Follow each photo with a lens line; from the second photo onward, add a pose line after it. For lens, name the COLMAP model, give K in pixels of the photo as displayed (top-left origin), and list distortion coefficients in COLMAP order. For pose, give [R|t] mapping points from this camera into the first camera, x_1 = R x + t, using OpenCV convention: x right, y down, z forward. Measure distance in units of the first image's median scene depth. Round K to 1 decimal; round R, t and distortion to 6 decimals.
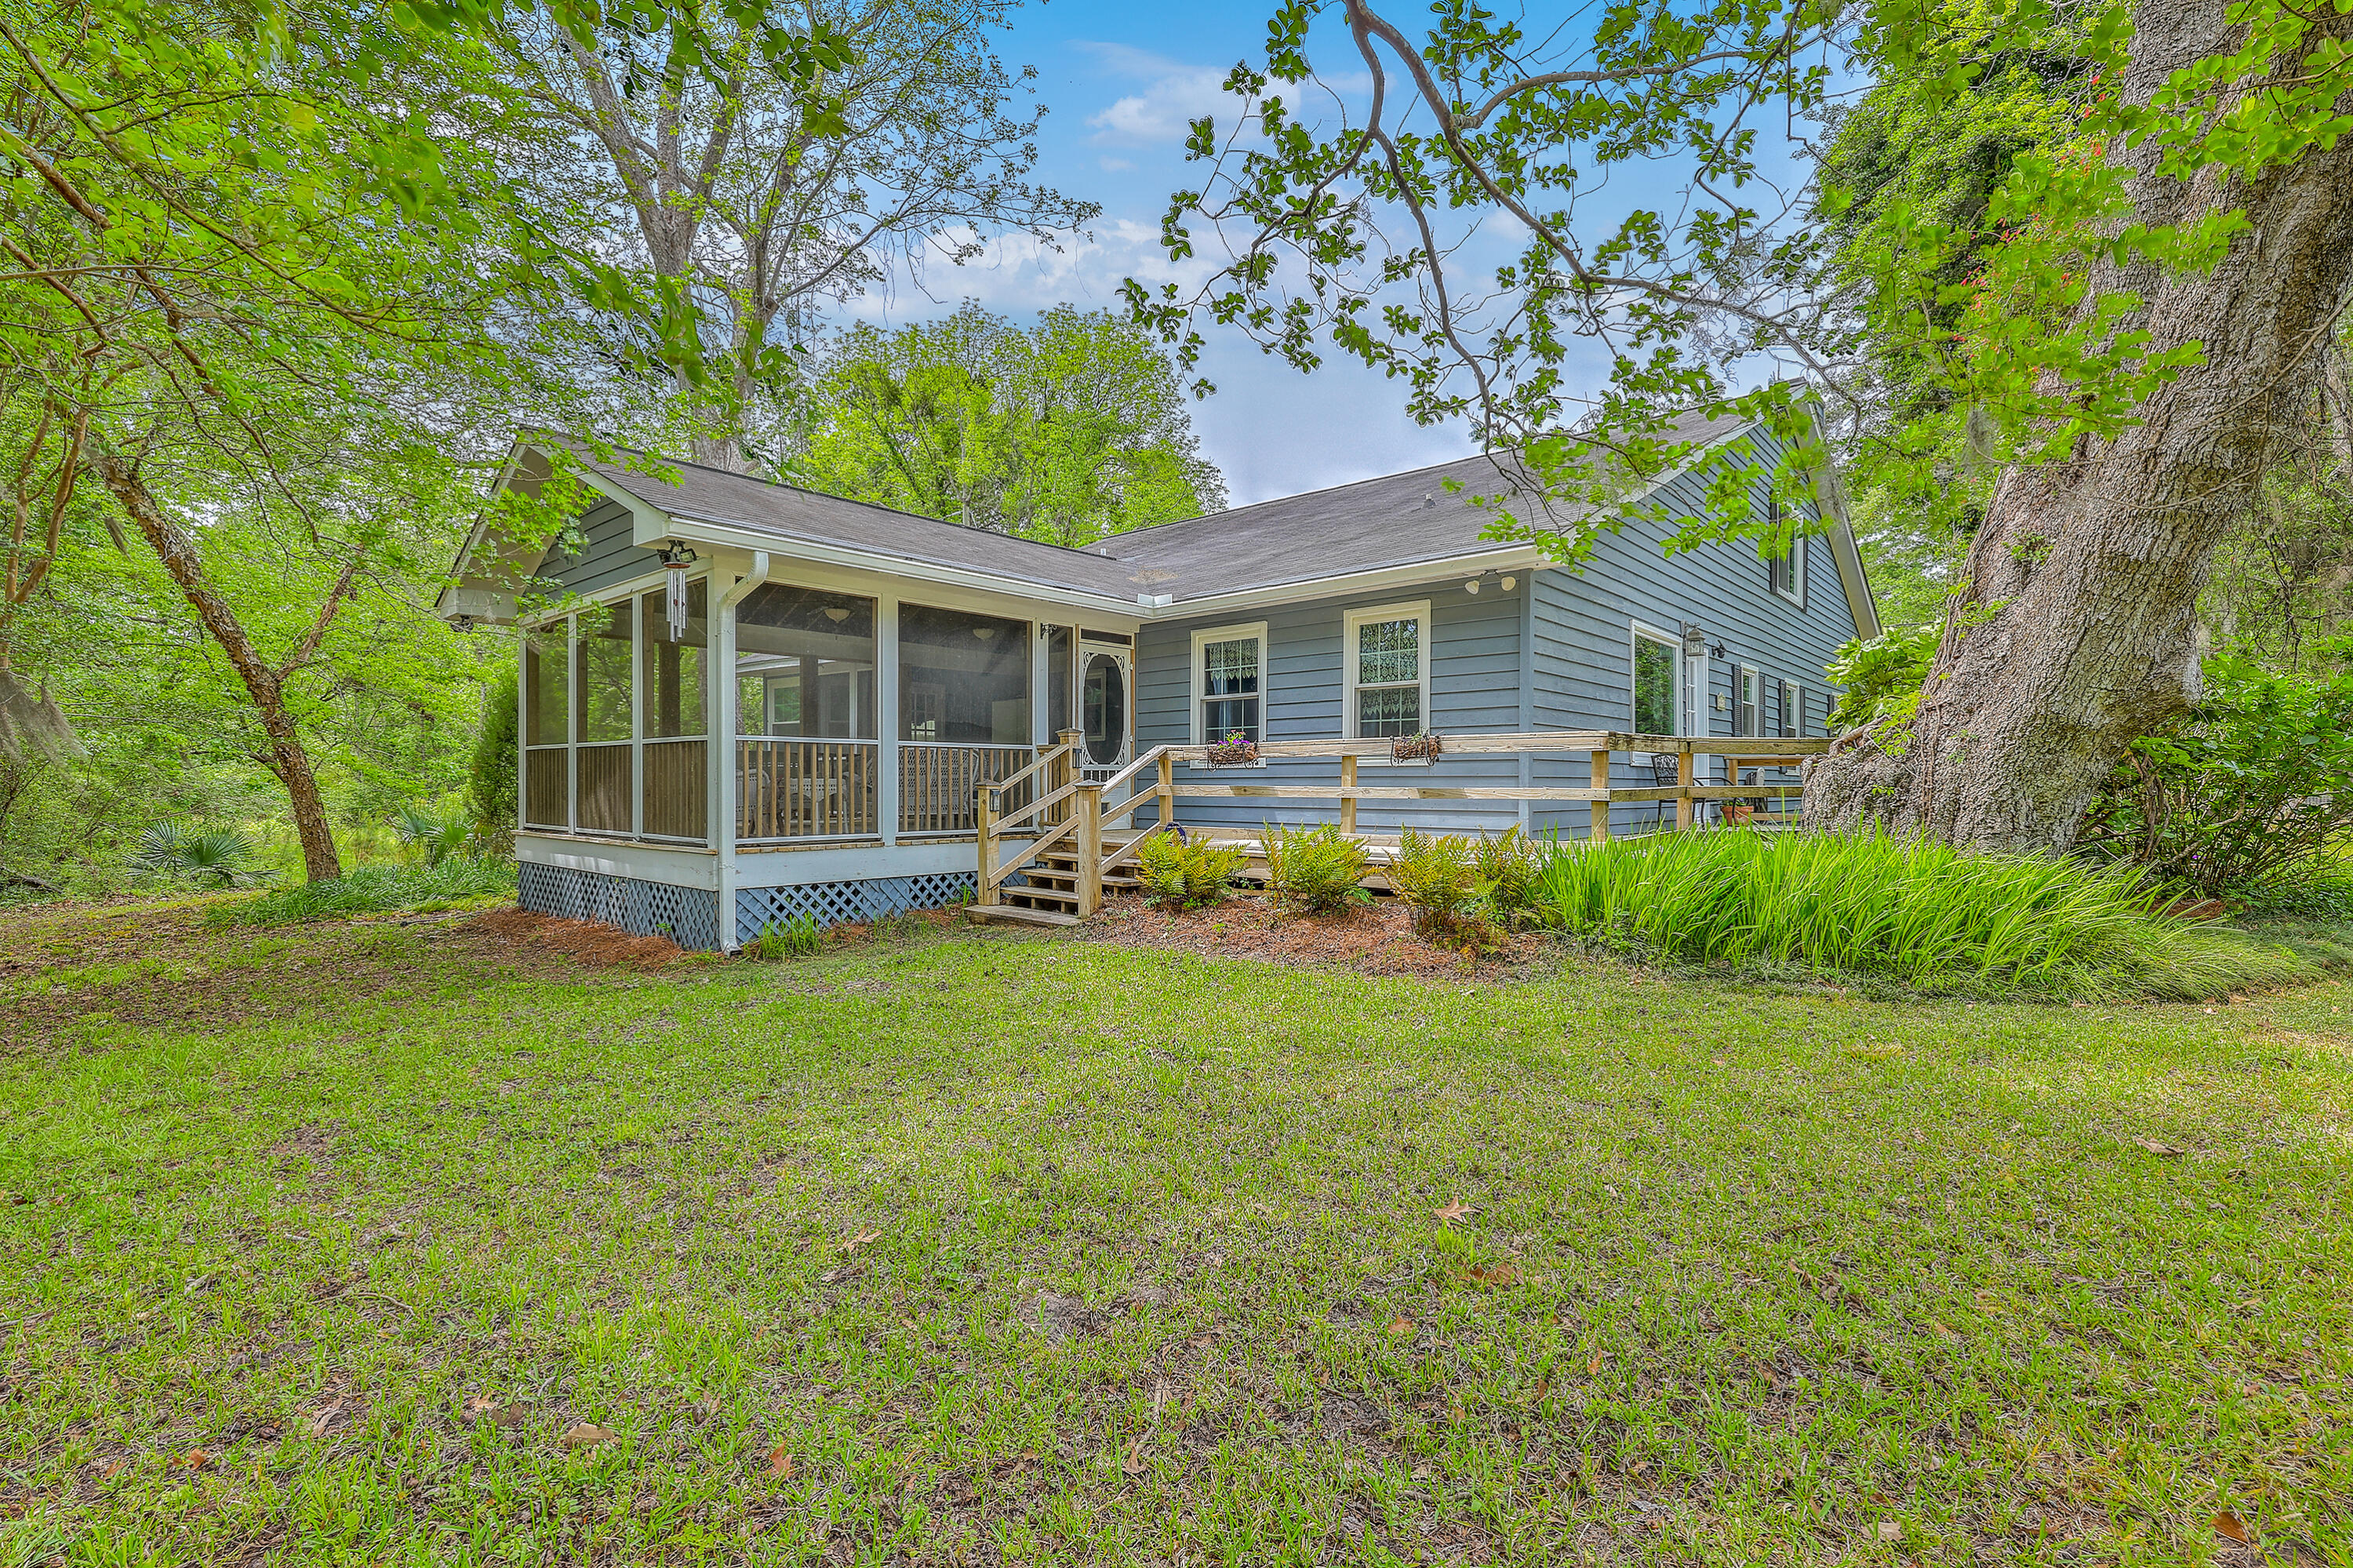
lens RADIAL K [[1071.4, 0, 1188.1], [0, 1071.4, 781.5], [0, 0, 1]] dist [0.000786, -0.000214]
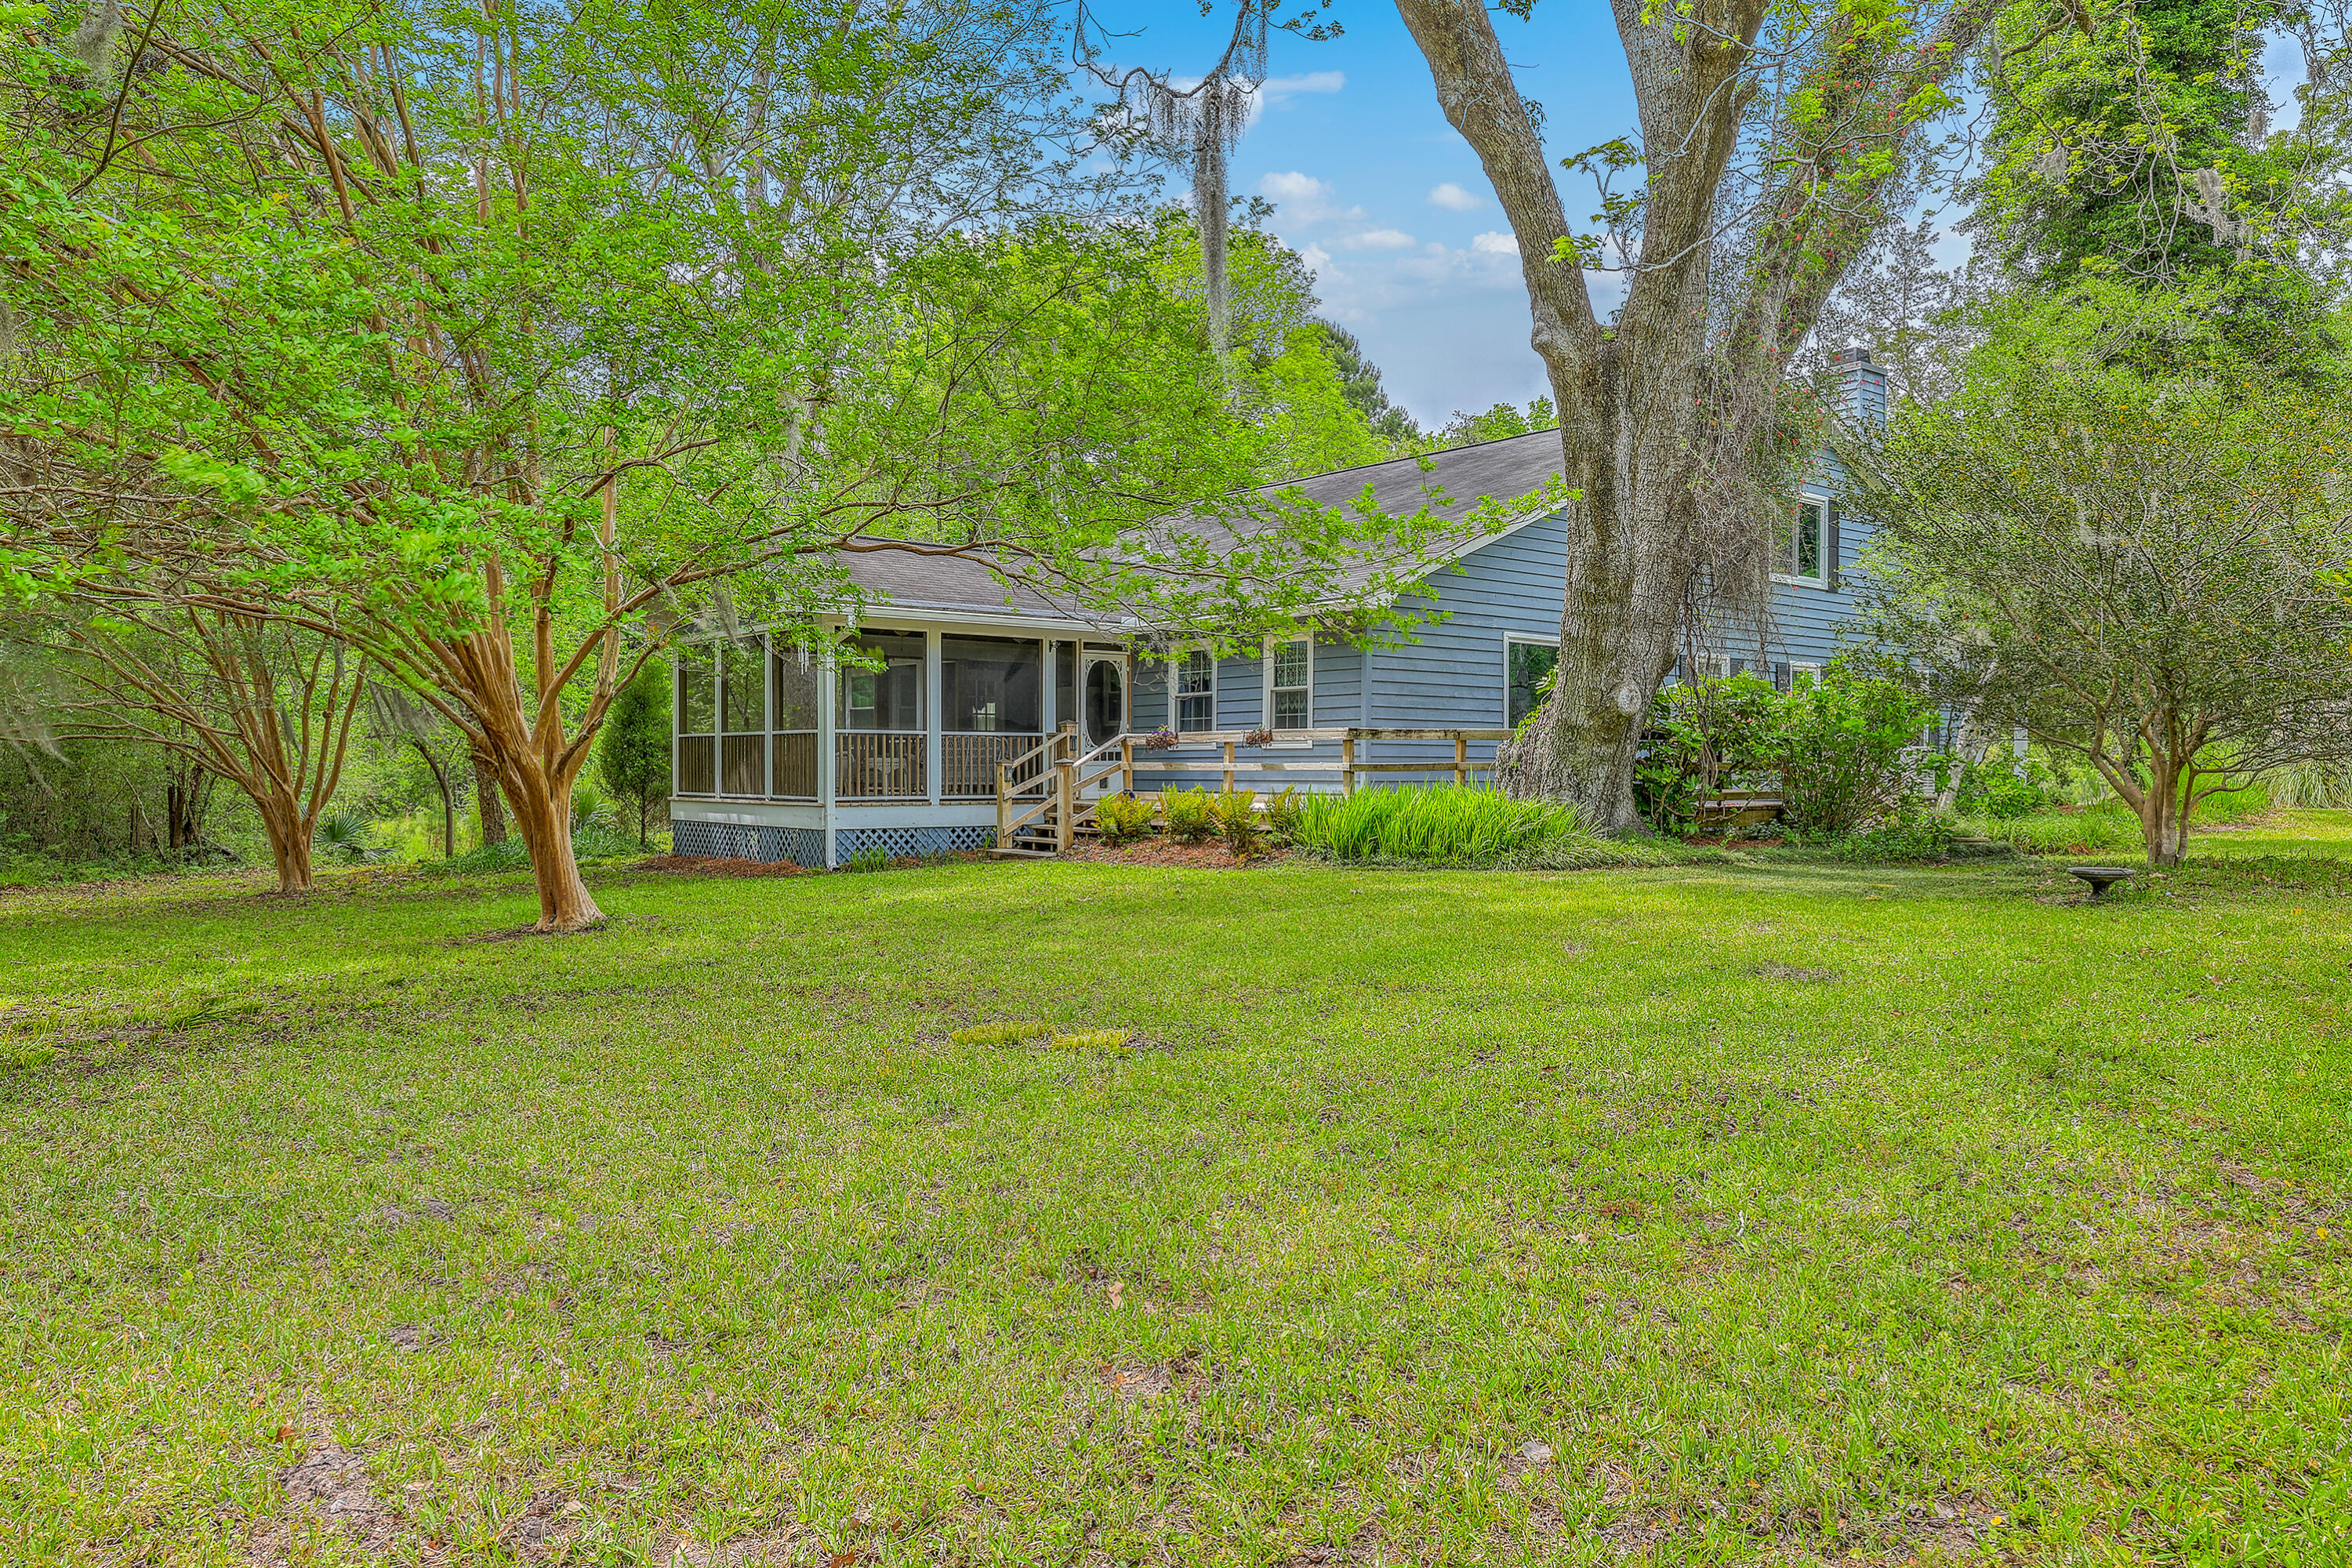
lens RADIAL K [[1581.1, 0, 1172.0], [0, 1581.1, 782.9], [0, 0, 1]] dist [0.003117, 0.000618]
pose [[0.987406, 0.000781, -0.158202, 0.359398], [0.001130, 0.999927, 0.011989, 0.005572], [0.158200, -0.012017, 0.987334, -1.009529]]
